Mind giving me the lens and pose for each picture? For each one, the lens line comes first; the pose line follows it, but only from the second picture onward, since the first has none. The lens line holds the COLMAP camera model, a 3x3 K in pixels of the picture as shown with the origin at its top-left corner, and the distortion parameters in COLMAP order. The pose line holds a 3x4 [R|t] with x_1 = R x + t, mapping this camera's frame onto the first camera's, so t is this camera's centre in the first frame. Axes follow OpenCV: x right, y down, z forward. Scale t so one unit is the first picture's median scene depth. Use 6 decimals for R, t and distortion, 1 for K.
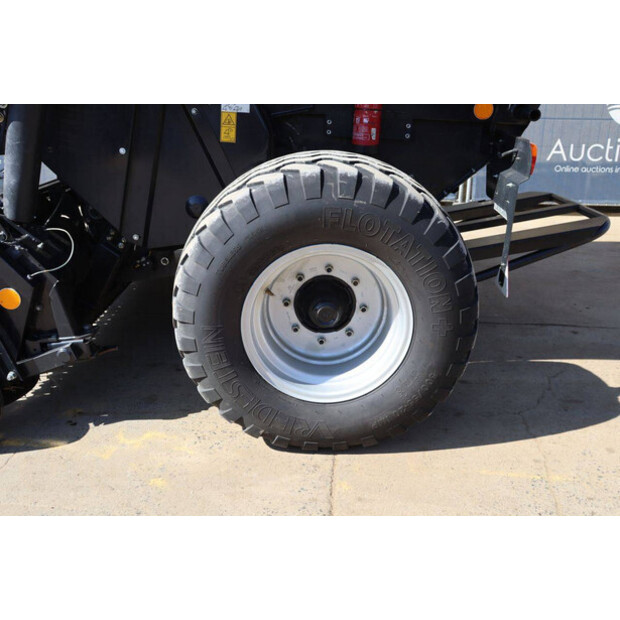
lens RADIAL K [[586.8, 0, 310.0], [0, 586.8, 310.0], [0, 0, 1]] dist [-0.117605, 0.168303]
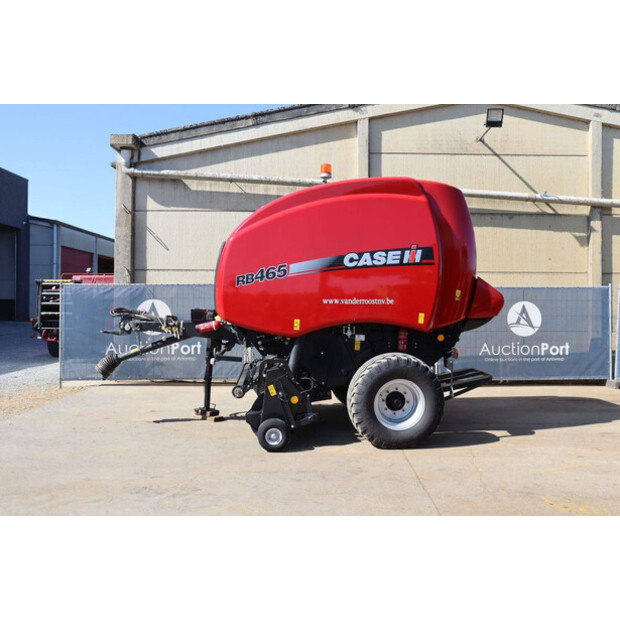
lens RADIAL K [[586.8, 0, 310.0], [0, 586.8, 310.0], [0, 0, 1]] dist [-0.117605, 0.168303]
pose [[0.998472, -0.006940, 0.054827, -0.587354], [0.024734, 0.943291, -0.331044, 0.543346], [-0.049421, 0.331894, 0.942021, -2.028617]]
